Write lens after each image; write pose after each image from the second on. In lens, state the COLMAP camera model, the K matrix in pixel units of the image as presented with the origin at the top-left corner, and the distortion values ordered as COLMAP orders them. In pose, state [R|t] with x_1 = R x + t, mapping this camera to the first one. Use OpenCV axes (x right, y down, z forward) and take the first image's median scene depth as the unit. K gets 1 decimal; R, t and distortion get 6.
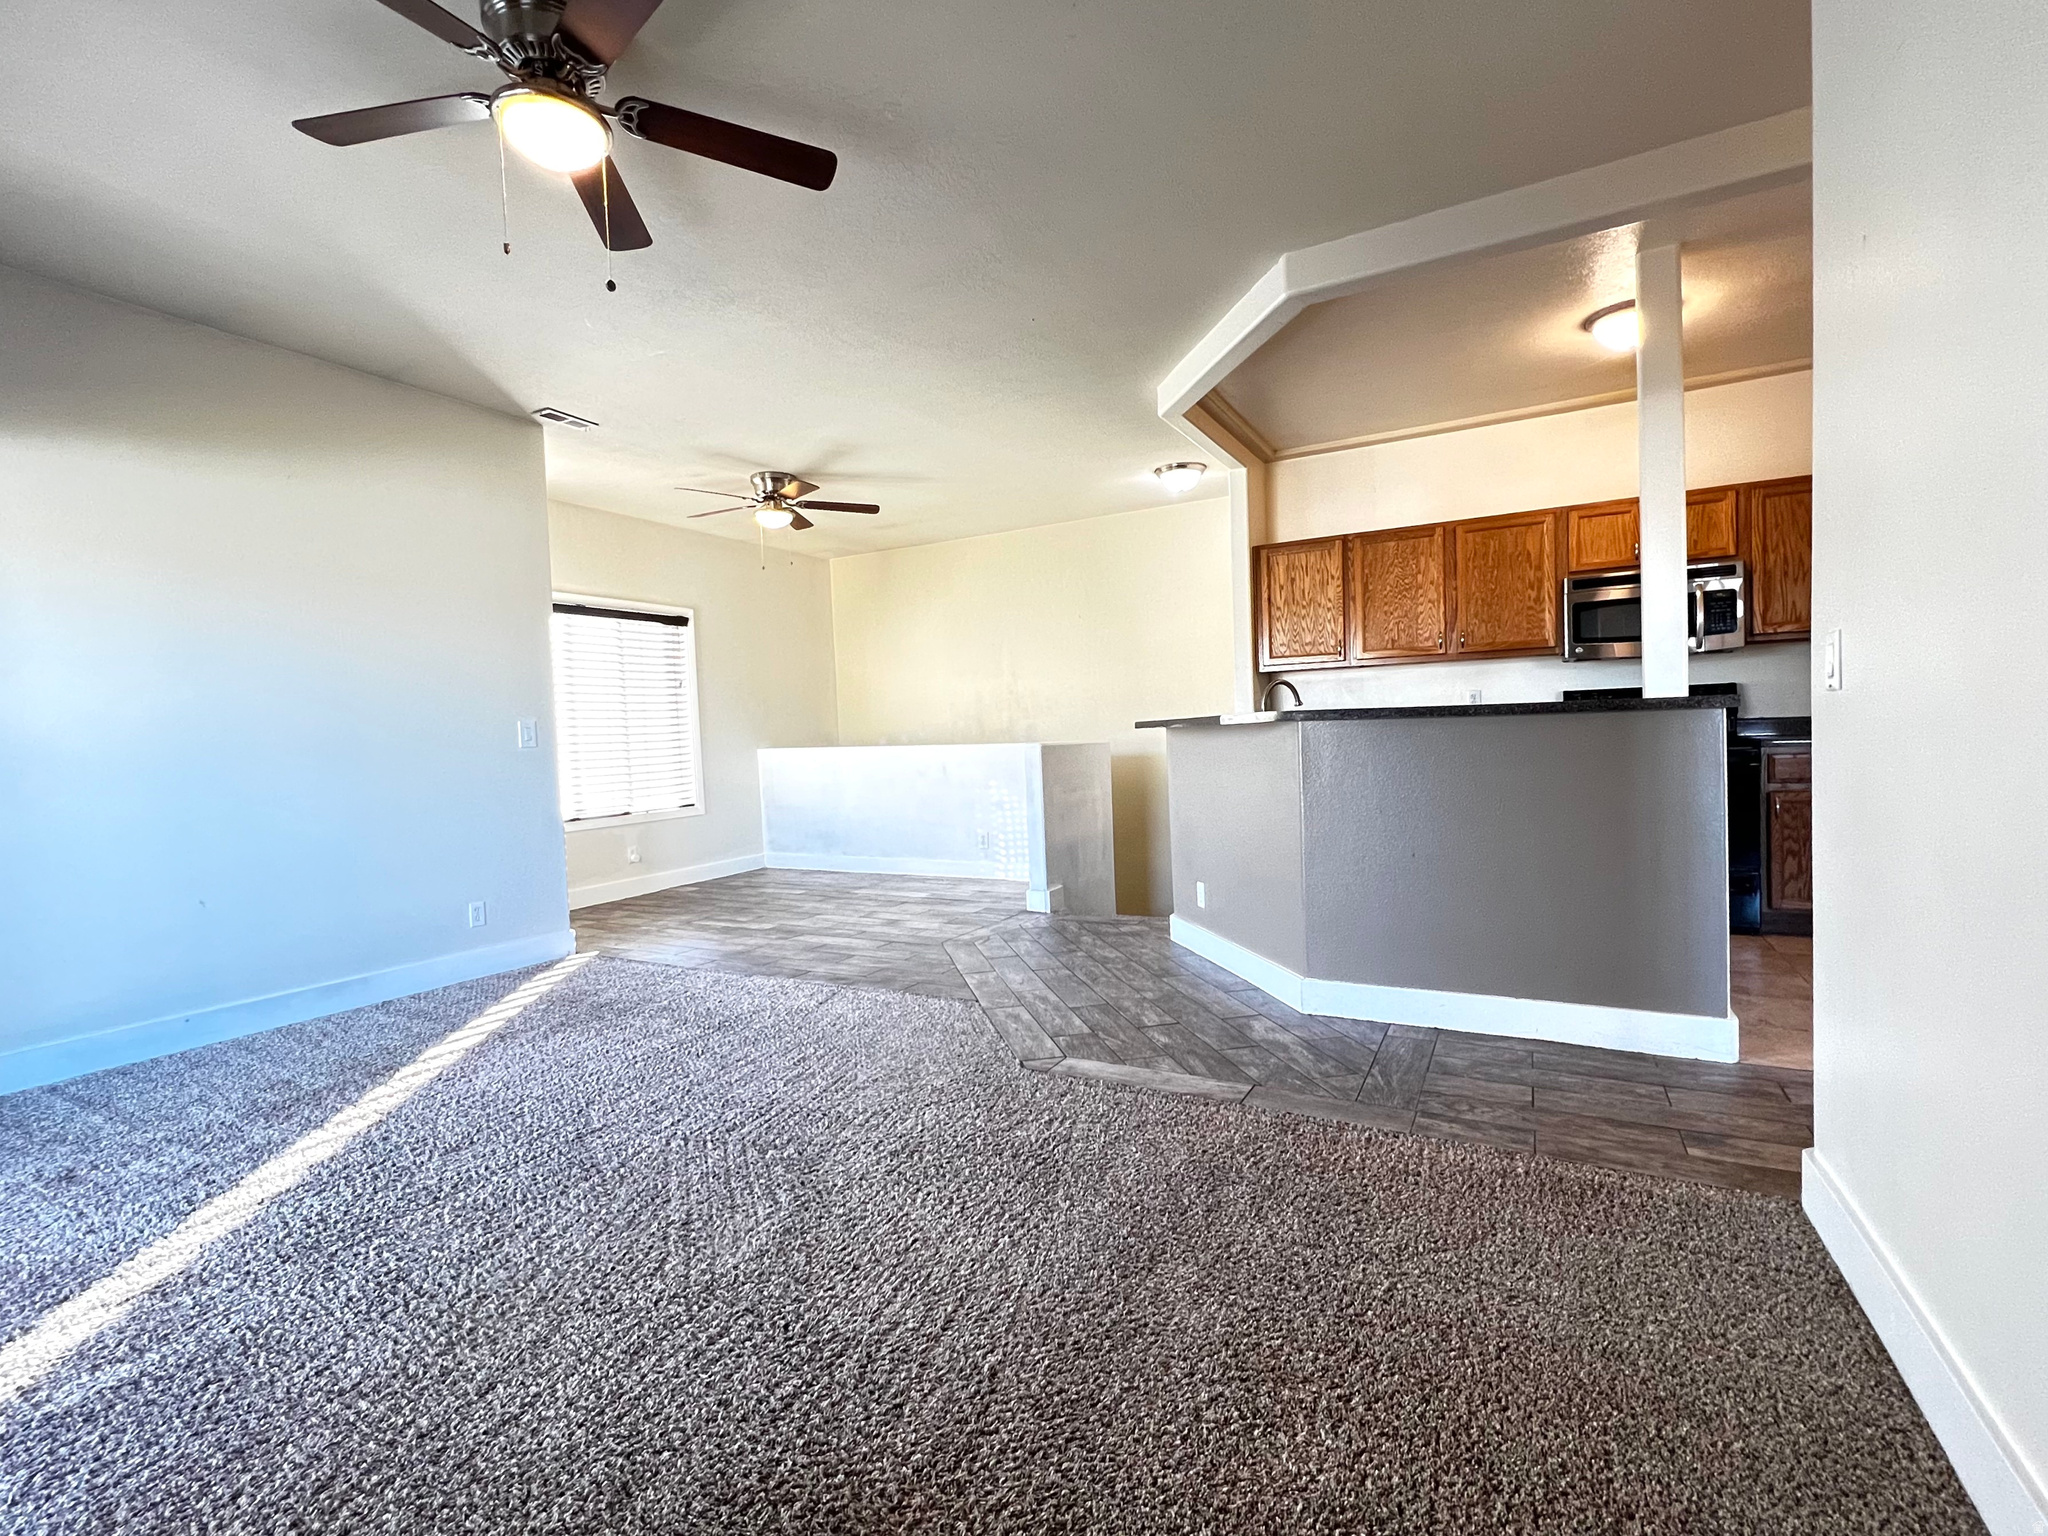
lens RADIAL K [[926.6, 0, 1020.2], [0, 926.6, 773.4], [0, 0, 1]] dist [-0.002870, -0.000297]
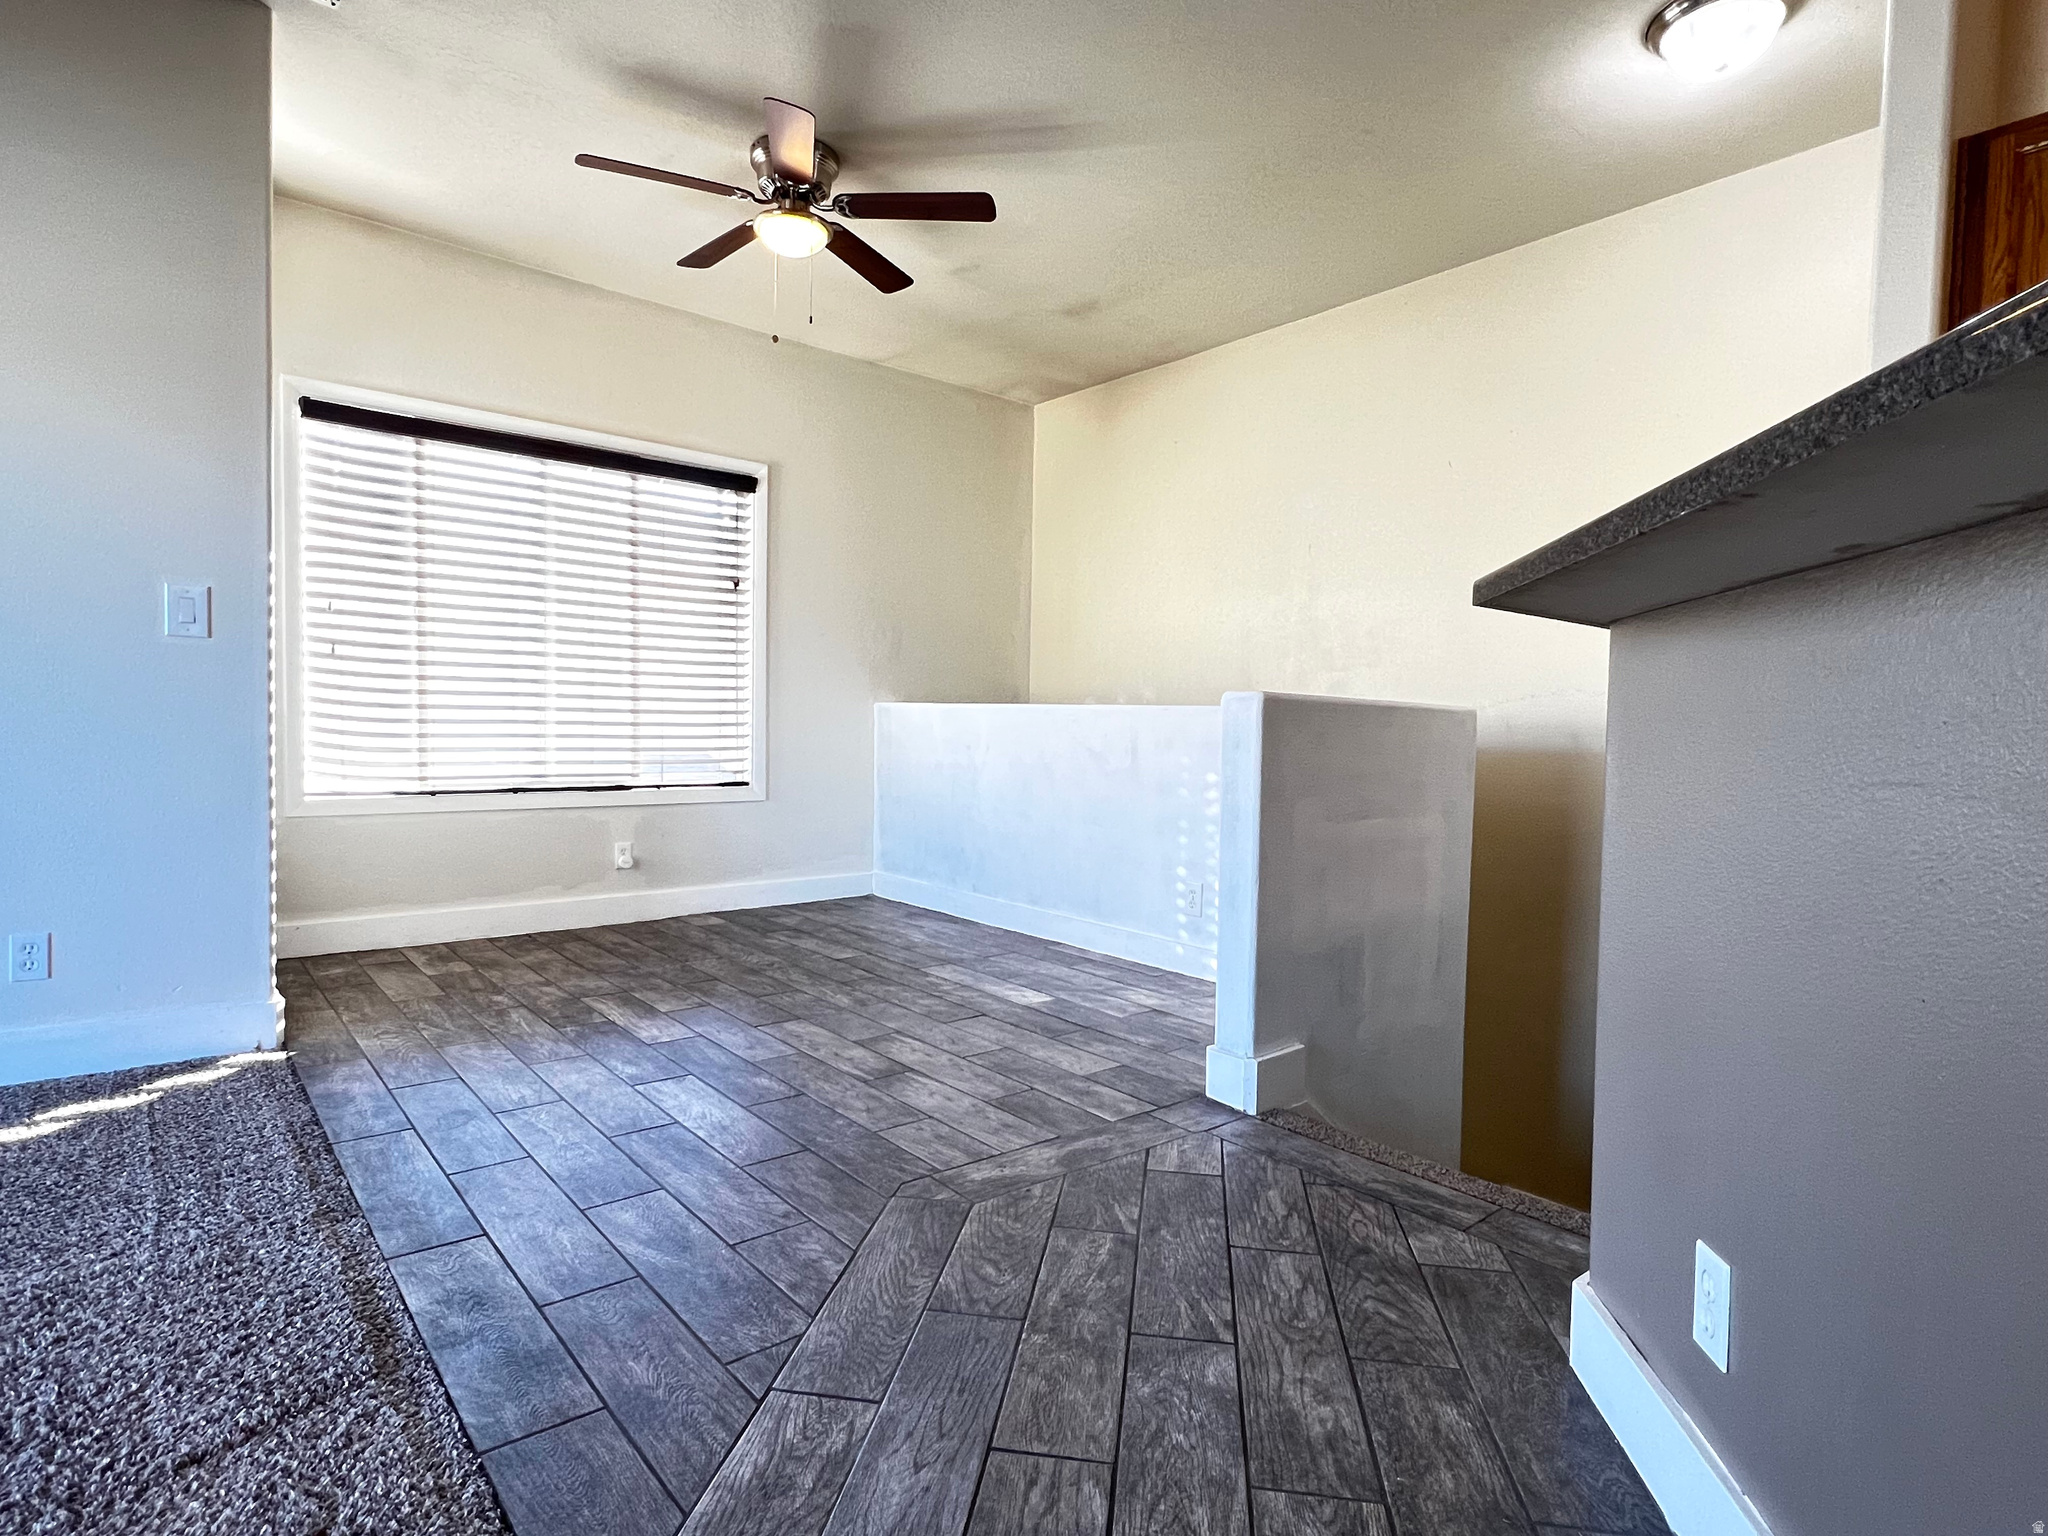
lens RADIAL K [[1063.3, 0, 1015.3], [0, 1063.3, 772.6], [0, 0, 1]] dist [-0.003420, -0.000149]
pose [[0.927673, 0.073563, -0.366076, 0.104869], [-0.072590, 0.997226, 0.016442, 0.003538], [0.366270, 0.011321, 0.930440, 0.599830]]
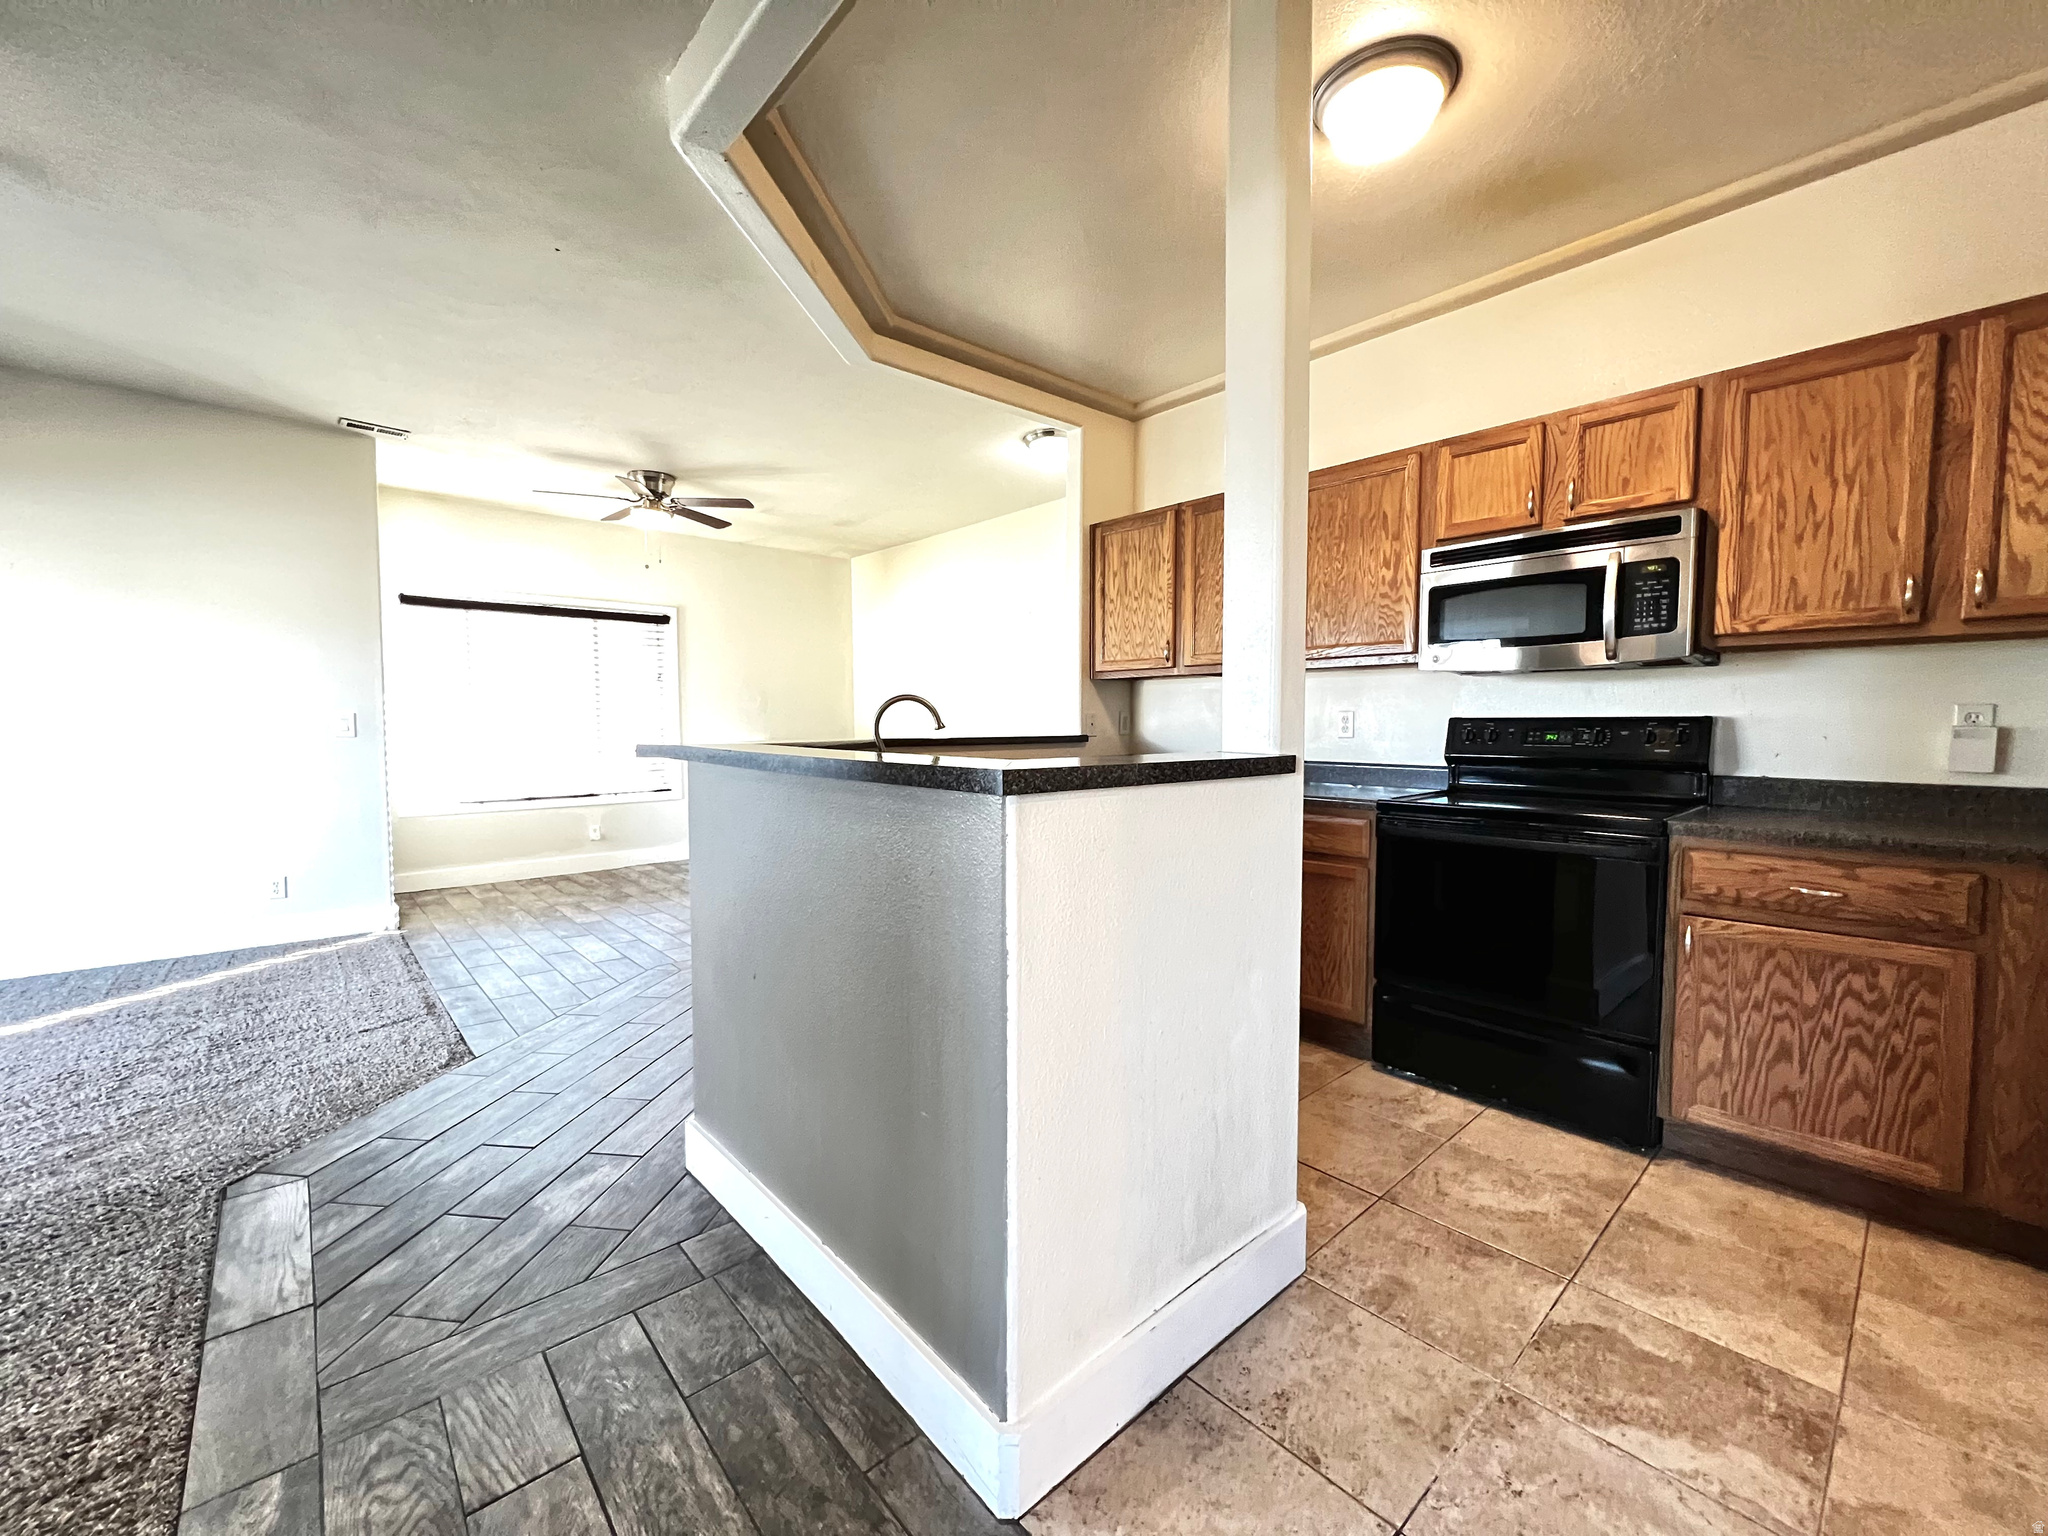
lens RADIAL K [[821.6, 0, 1022.6], [0, 821.6, 771.7], [0, 0, 1]] dist [-0.002752, 0.000654]
pose [[0.942279, 0.056995, -0.329944, 0.514877], [-0.049487, 0.998290, 0.031115, -0.054893], [0.331153, -0.012991, 0.943488, 0.341065]]
